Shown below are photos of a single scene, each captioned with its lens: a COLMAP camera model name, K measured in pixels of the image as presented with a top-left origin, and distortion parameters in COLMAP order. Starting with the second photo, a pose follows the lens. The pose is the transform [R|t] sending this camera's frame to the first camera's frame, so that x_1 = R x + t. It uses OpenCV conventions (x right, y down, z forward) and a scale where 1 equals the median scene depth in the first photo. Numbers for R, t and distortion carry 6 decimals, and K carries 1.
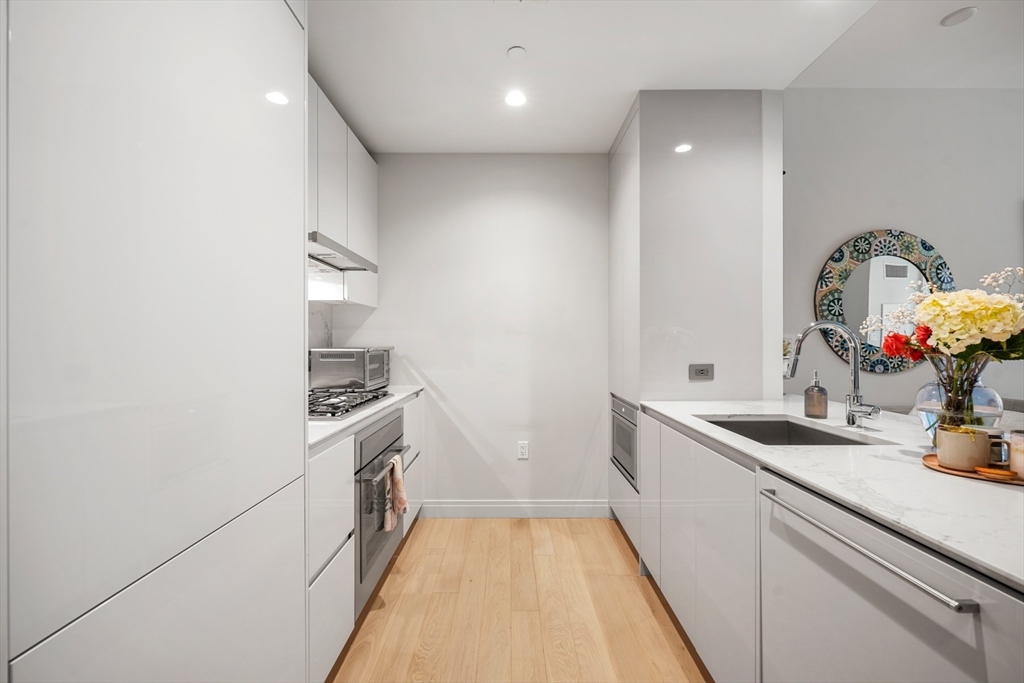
lens RADIAL K [[434.1, 0, 510.8], [0, 434.1, 344.4], [0, 0, 1]] dist [-0.002766, 0.000445]
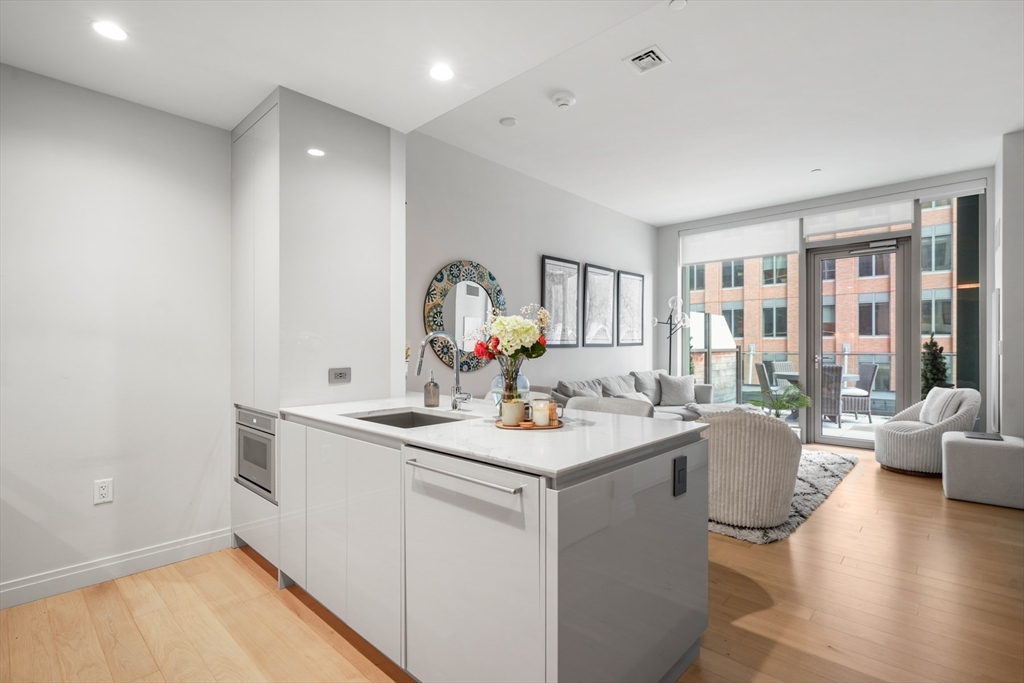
lens RADIAL K [[487.4, 0, 513.9], [0, 487.4, 349.2], [0, 0, 1]] dist [0.009081, -0.002286]
pose [[0.682583, -0.000027, 0.730808, -0.108571], [0.000561, 1.000000, -0.000487, 0.000540], [-0.730808, 0.000743, 0.682583, -0.093376]]
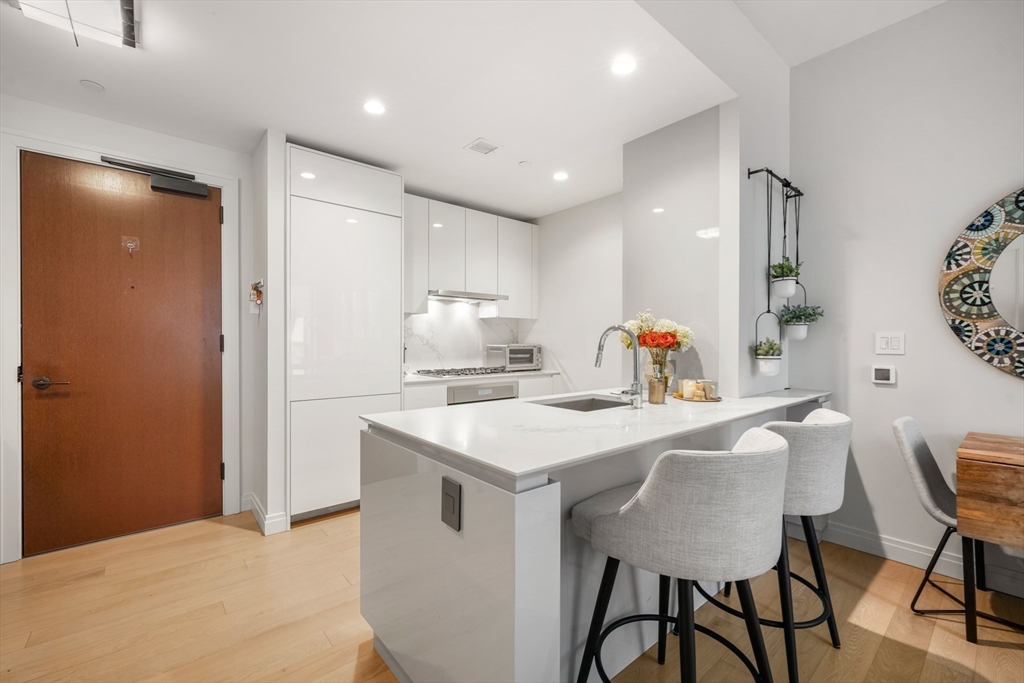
lens RADIAL K [[434.1, 0, 512.3], [0, 434.1, 344.8], [0, 0, 1]] dist [-0.002766, 0.000445]
pose [[0.644494, 0.007464, -0.764573, 0.804396], [-0.001749, 0.999964, 0.008288, -0.005463], [0.764608, -0.004005, 0.644483, -0.055666]]
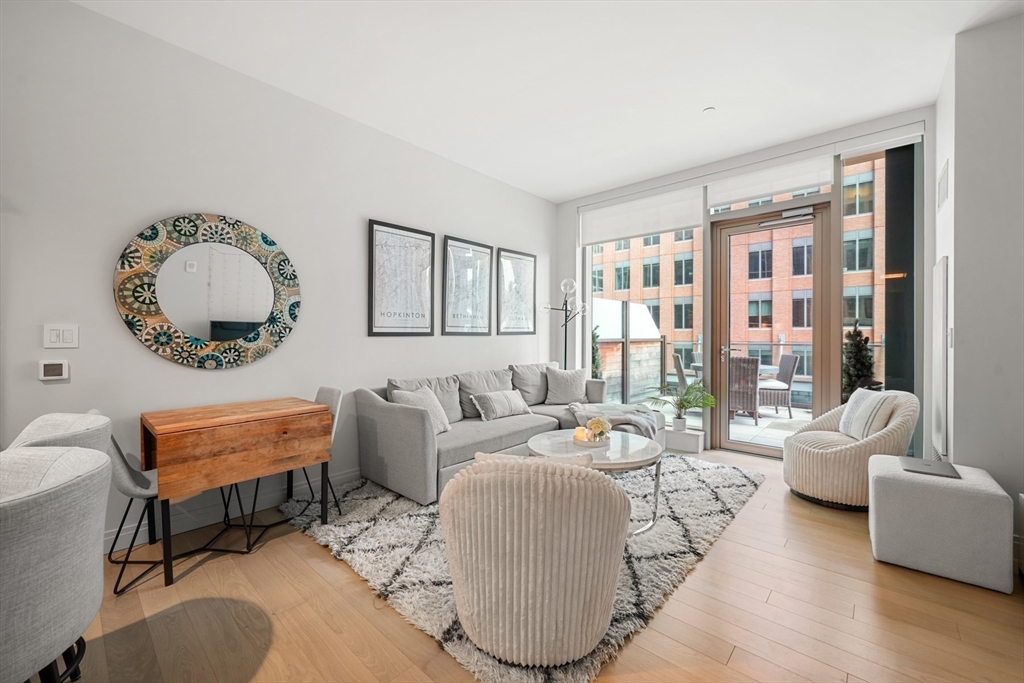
lens RADIAL K [[409.2, 0, 510.8], [0, 409.2, 338.5], [0, 0, 1]] dist [-0.002937, 0.000764]
pose [[0.678932, 0.001852, 0.734199, 0.649456], [-0.002293, 0.999997, -0.000402, -0.000198], [-0.734197, -0.001411, 0.678935, -0.059849]]
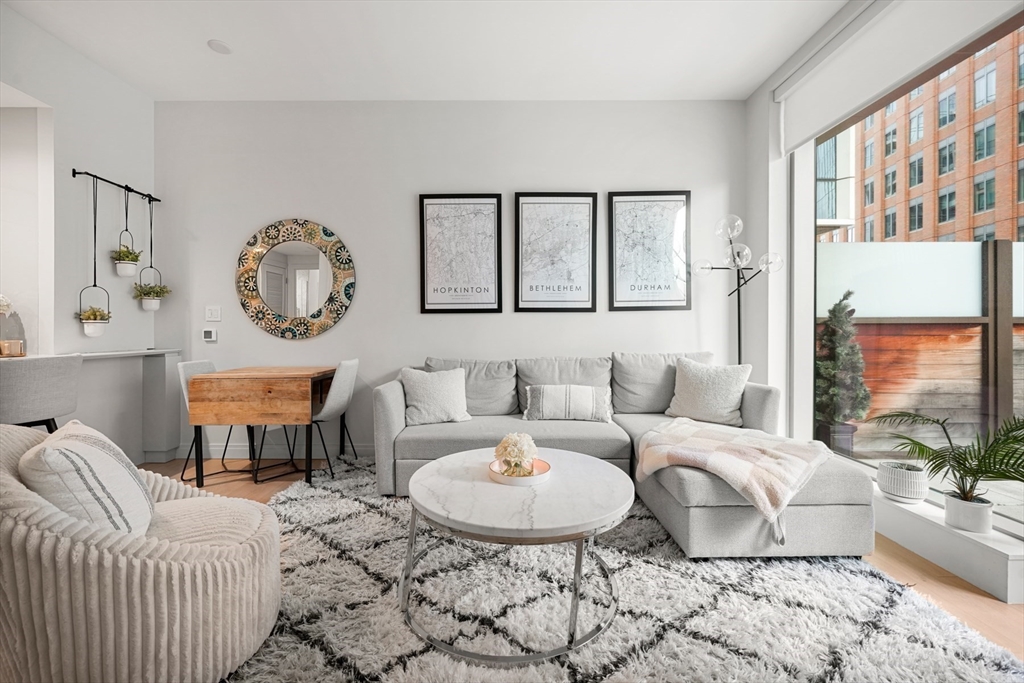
lens RADIAL K [[409.2, 0, 500.9], [0, 409.2, 331.6], [0, 0, 1]] dist [-0.002937, 0.000764]
pose [[0.999821, 0.003906, -0.018496, 1.466115], [-0.003794, 0.999974, 0.006105, 0.037461], [0.018519, -0.006033, 0.999810, -0.121269]]
